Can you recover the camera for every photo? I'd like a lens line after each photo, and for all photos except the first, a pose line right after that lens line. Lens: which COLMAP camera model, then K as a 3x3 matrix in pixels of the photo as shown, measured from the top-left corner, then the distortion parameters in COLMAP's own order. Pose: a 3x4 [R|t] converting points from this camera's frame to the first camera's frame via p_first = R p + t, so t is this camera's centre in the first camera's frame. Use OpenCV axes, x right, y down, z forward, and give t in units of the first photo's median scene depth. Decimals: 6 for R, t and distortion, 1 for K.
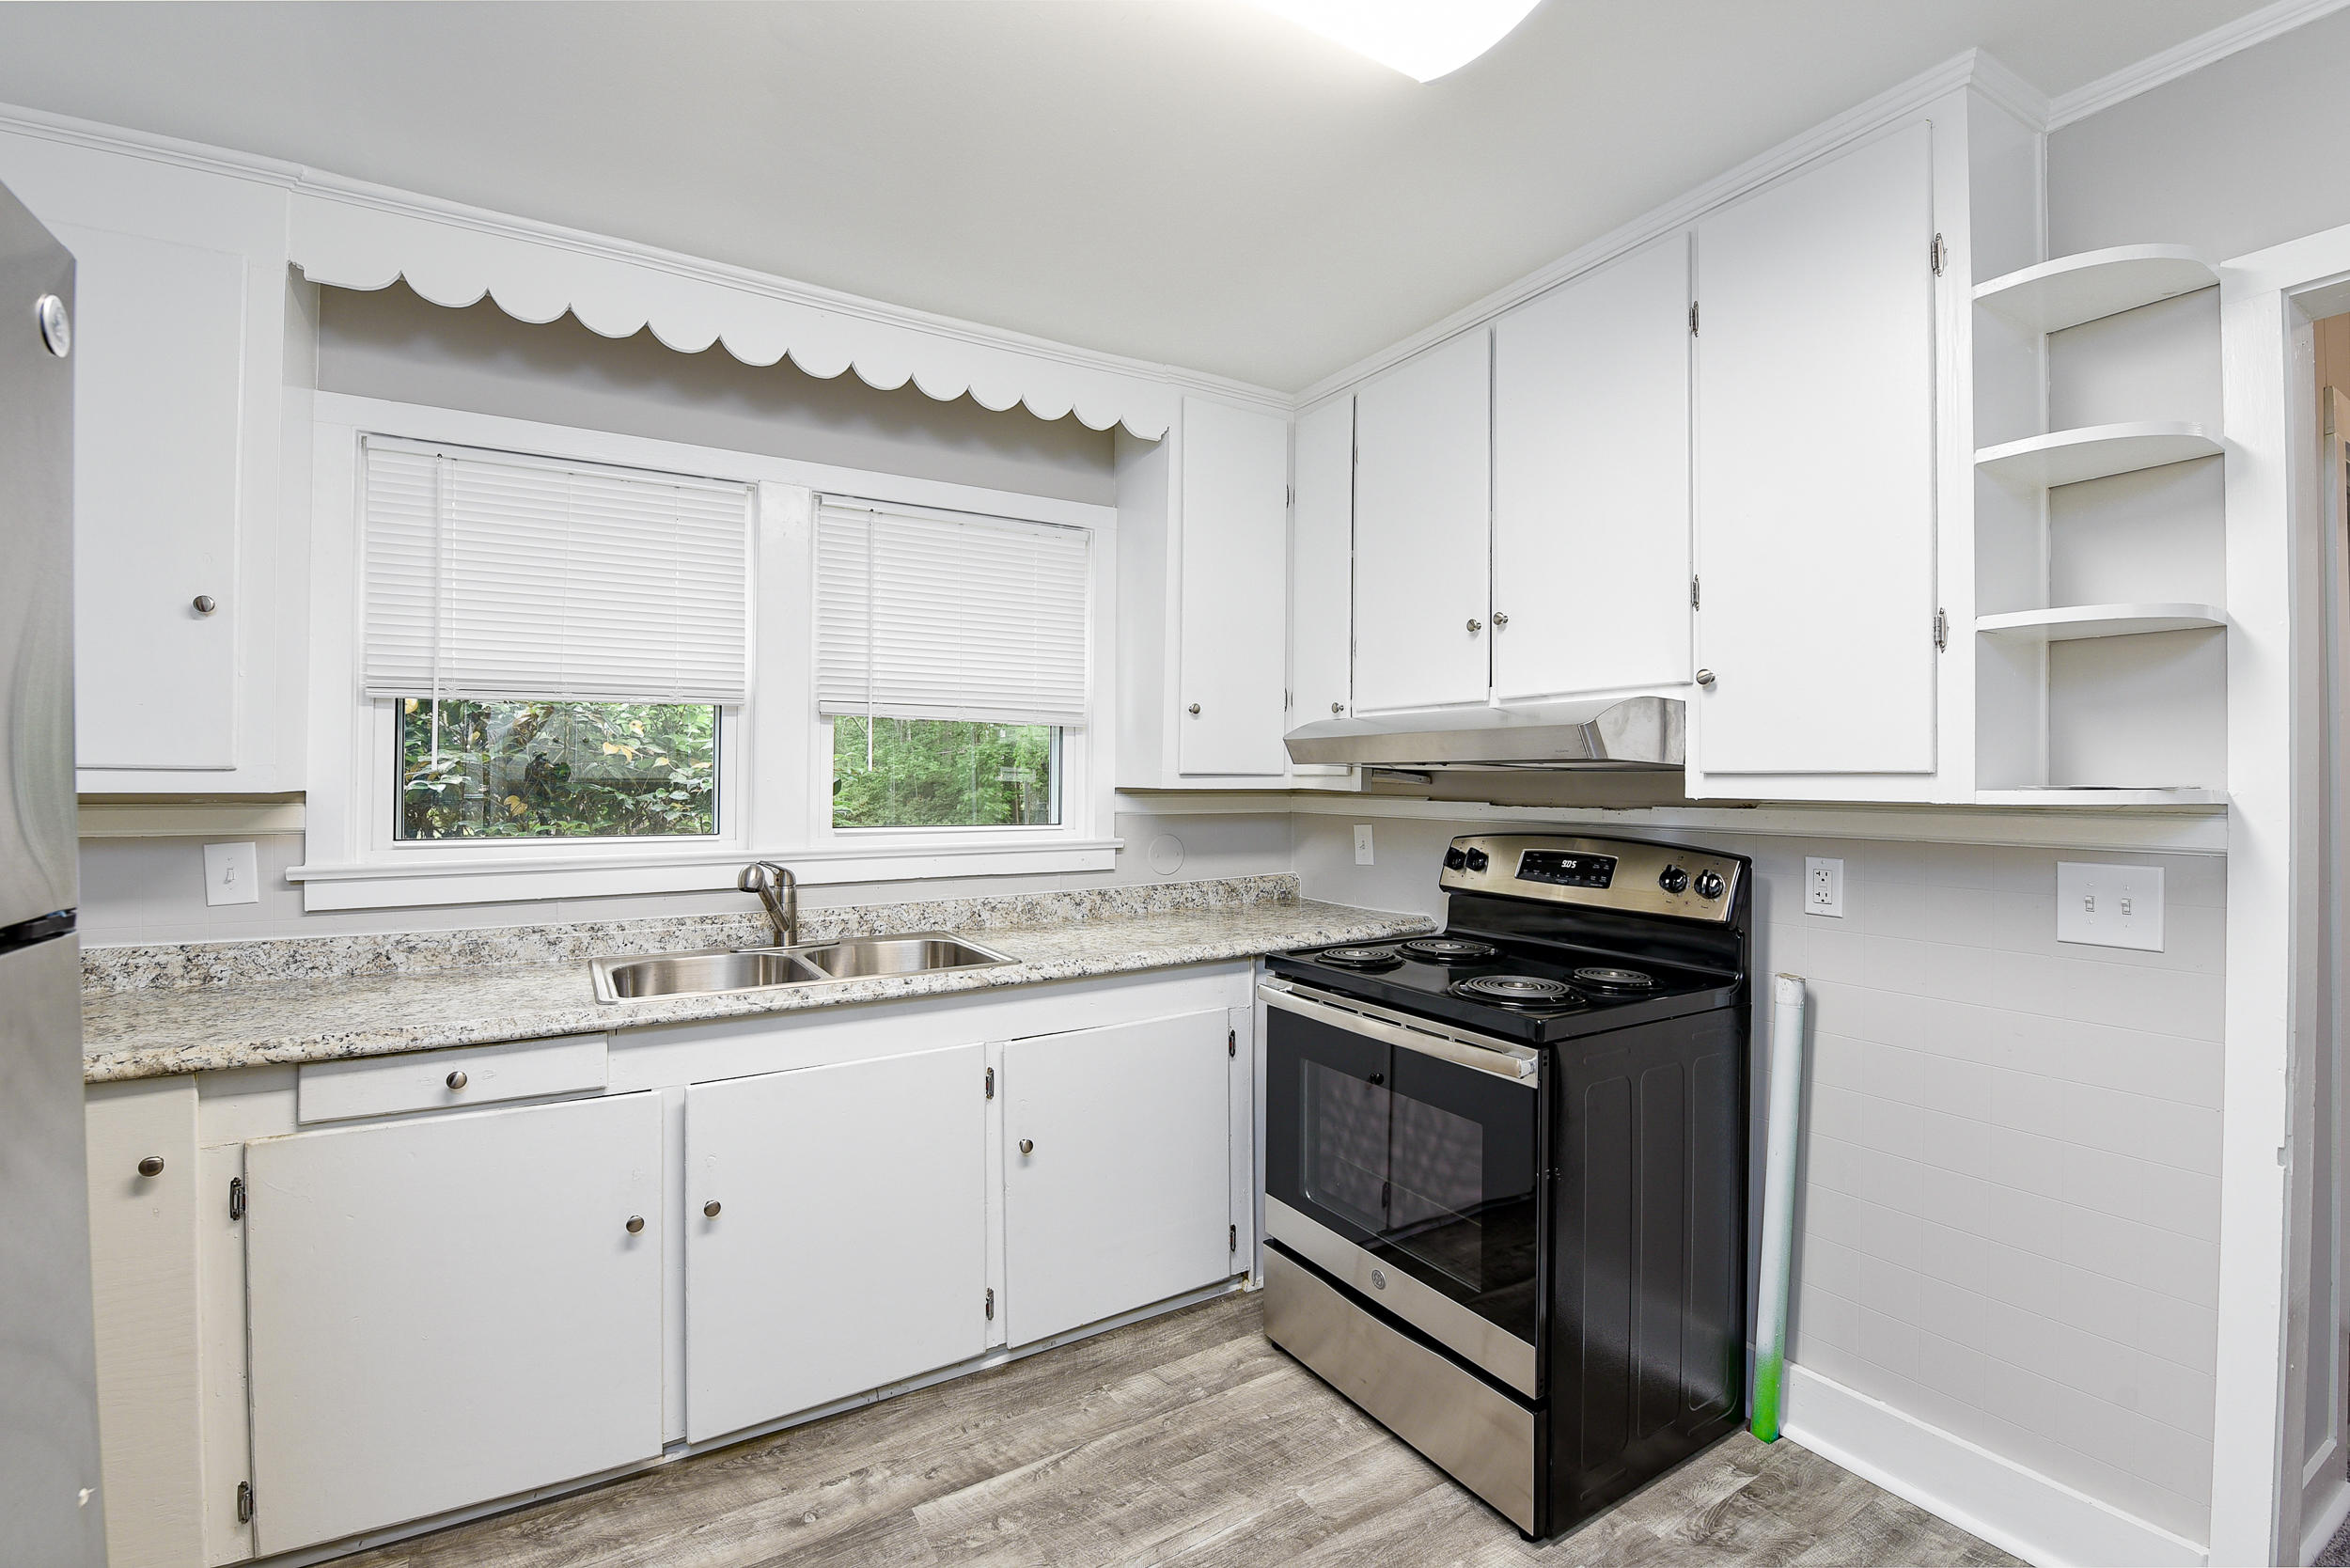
lens RADIAL K [[1026.4, 0, 1170.4], [0, 1026.4, 775.6], [0, 0, 1]] dist [-0.010268, -0.006174]
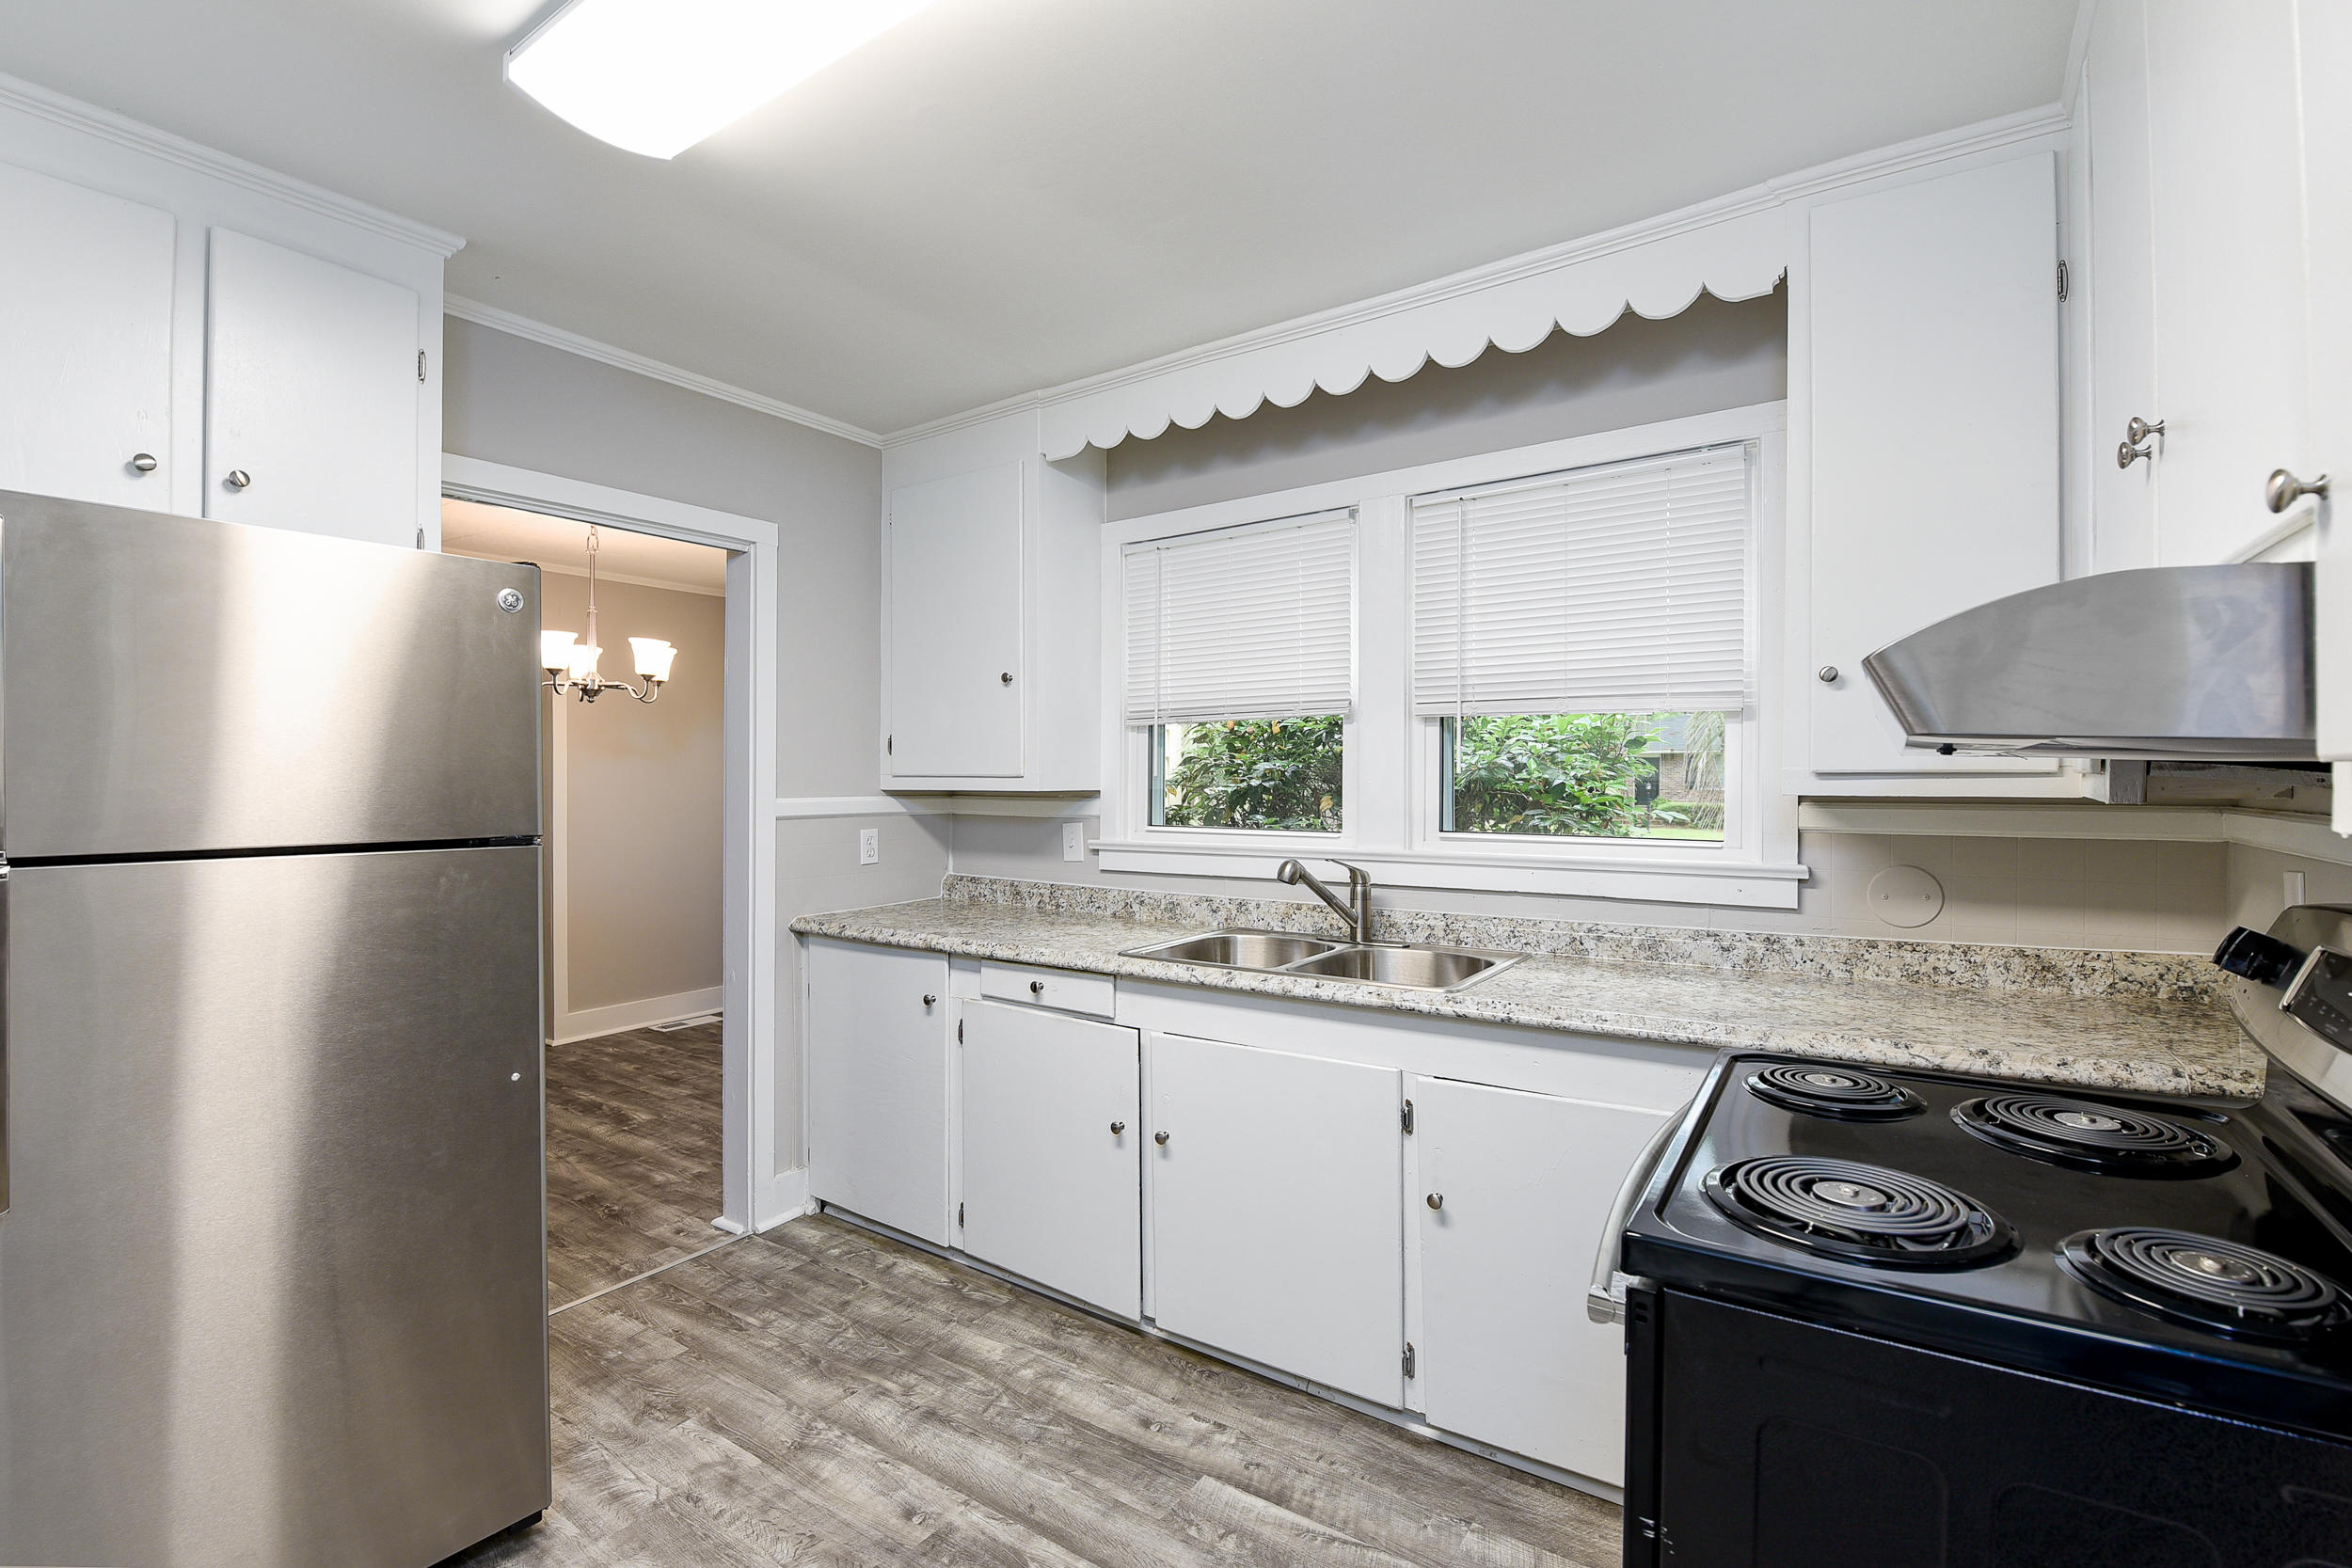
lens RADIAL K [[1050.5, 0, 1183.0], [0, 1050.5, 783.4], [0, 0, 1]] dist [-0.009953, -0.007680]
pose [[0.413019, -0.001041, -0.910722, 0.623366], [0.002895, 0.999996, 0.000170, 0.004977], [0.910718, -0.002707, 0.413021, 0.464950]]
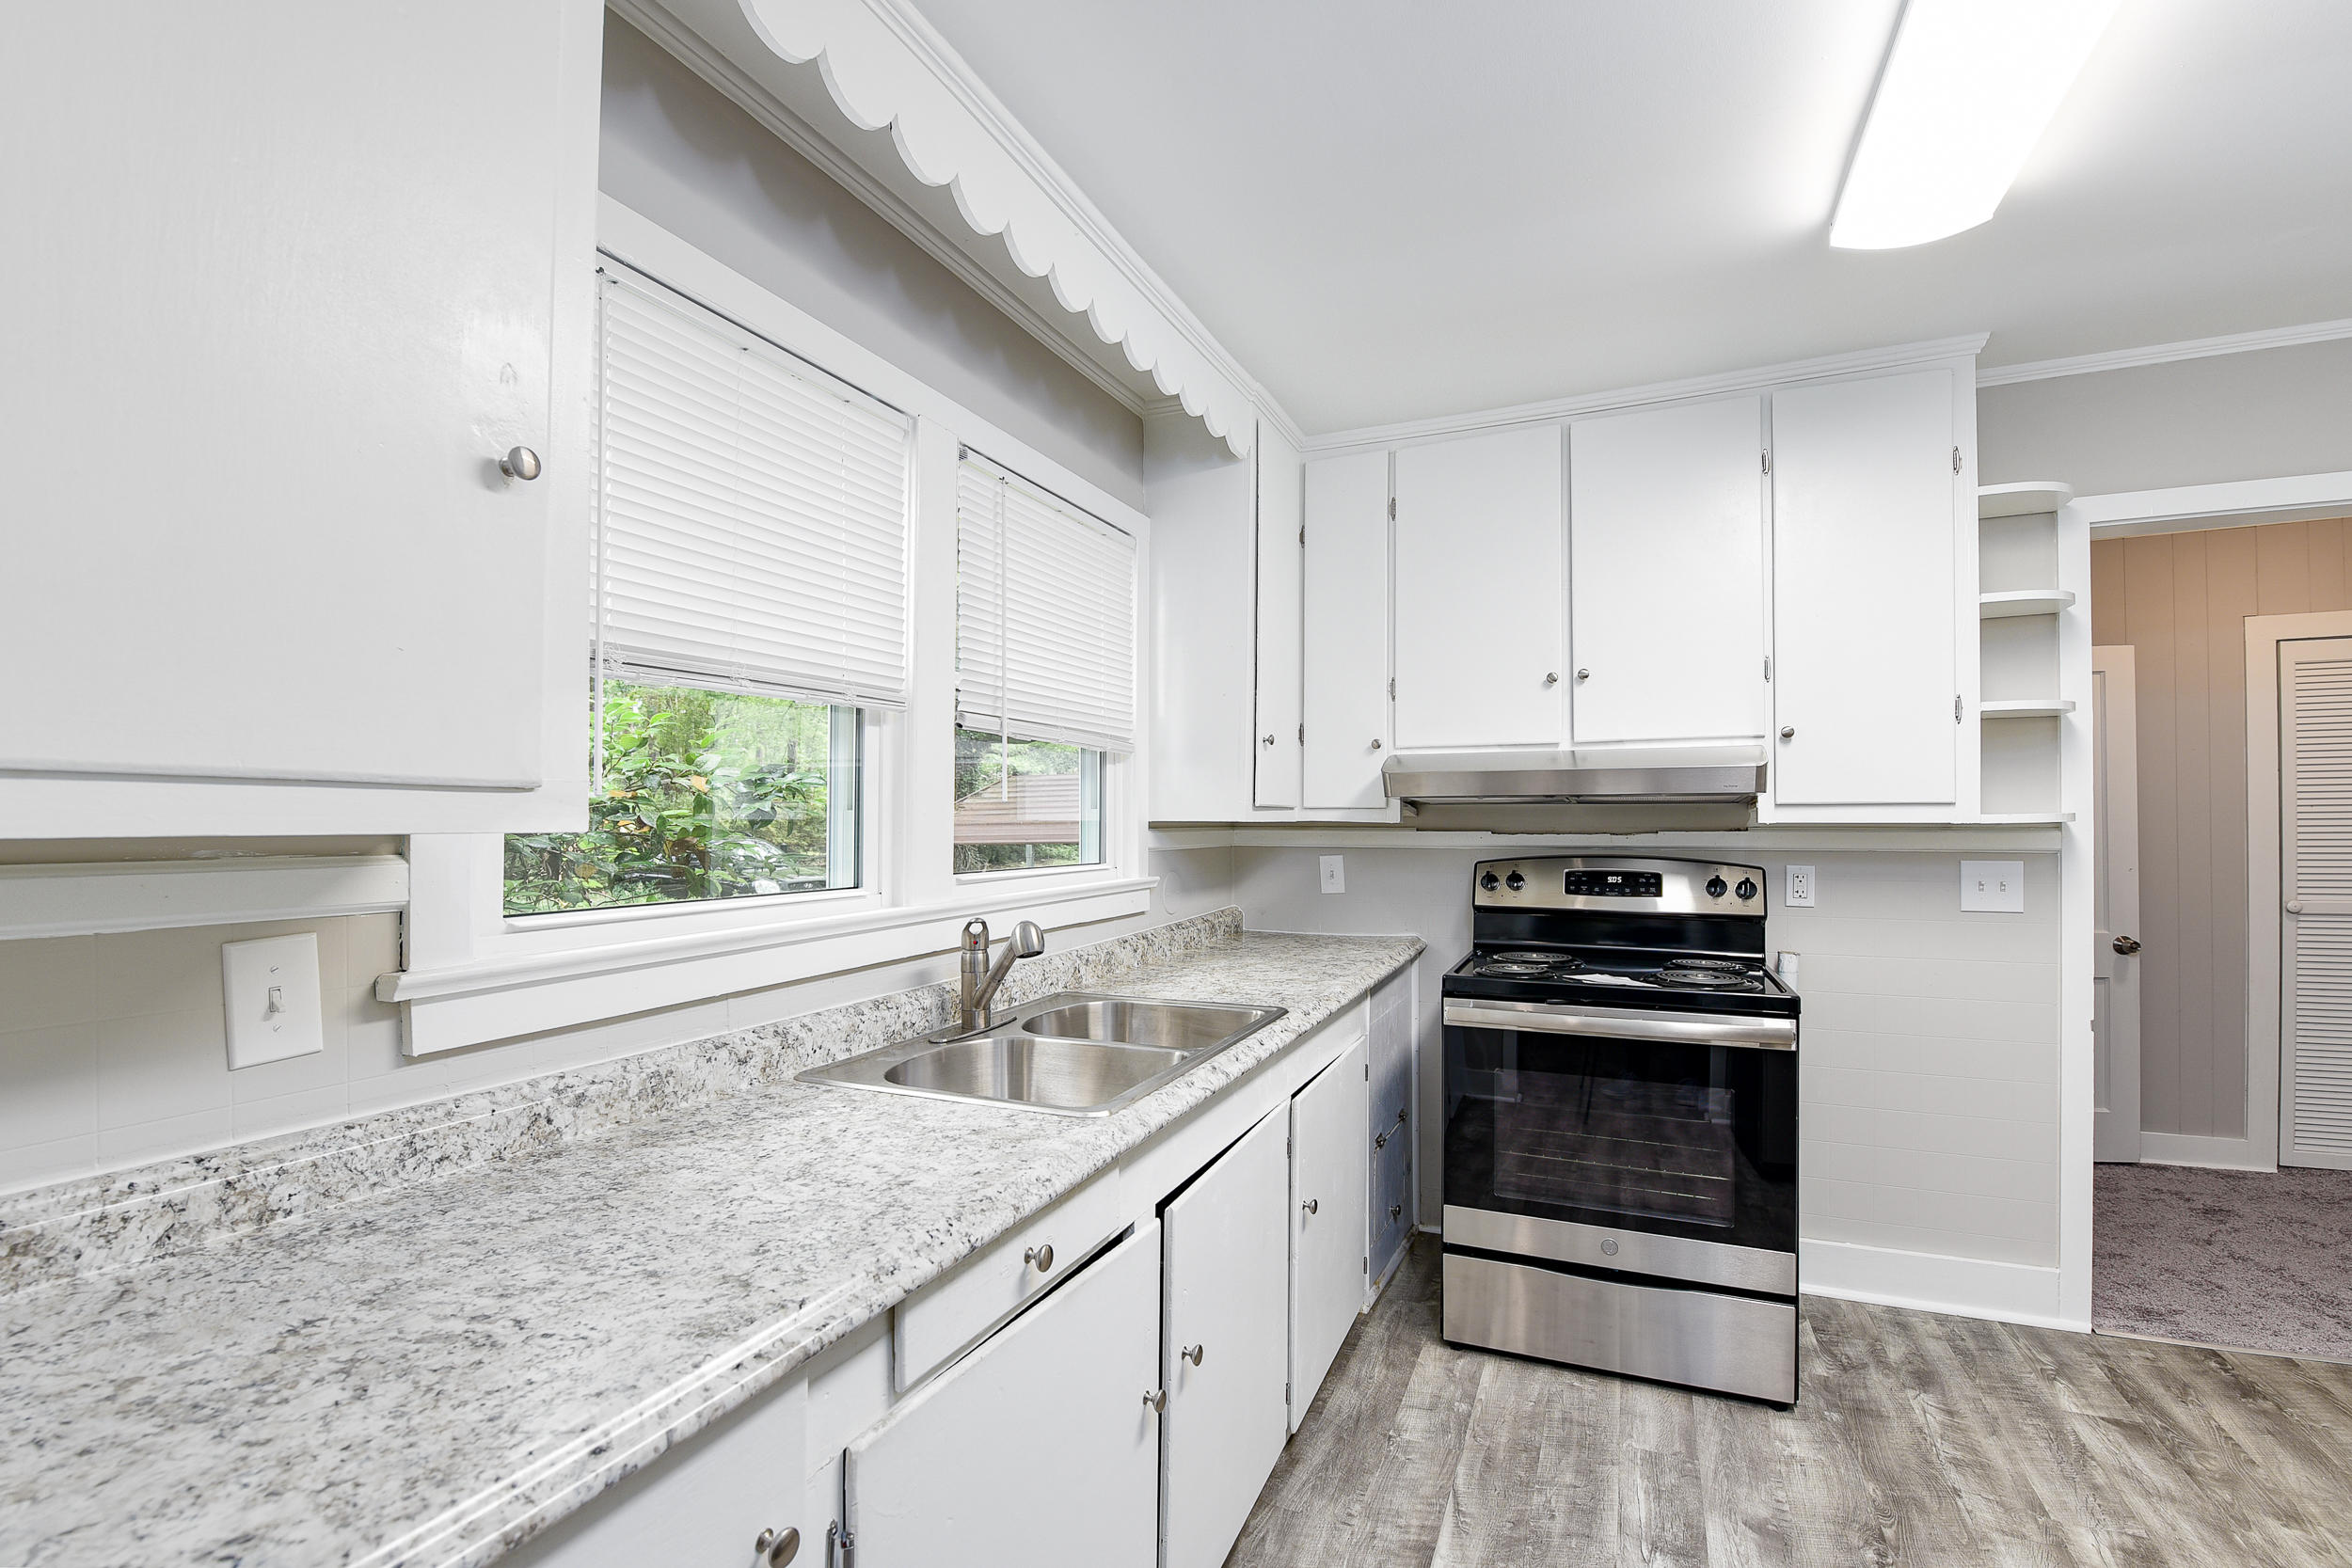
lens RADIAL K [[1041.9, 0, 1183.1], [0, 1041.9, 805.5], [0, 0, 1]] dist [-0.023033, -0.000932]
pose [[0.818127, 0.000915, 0.575037, -0.827481], [0.003831, 0.999968, -0.007041, 0.005402], [-0.575025, 0.007963, 0.818097, 0.317570]]
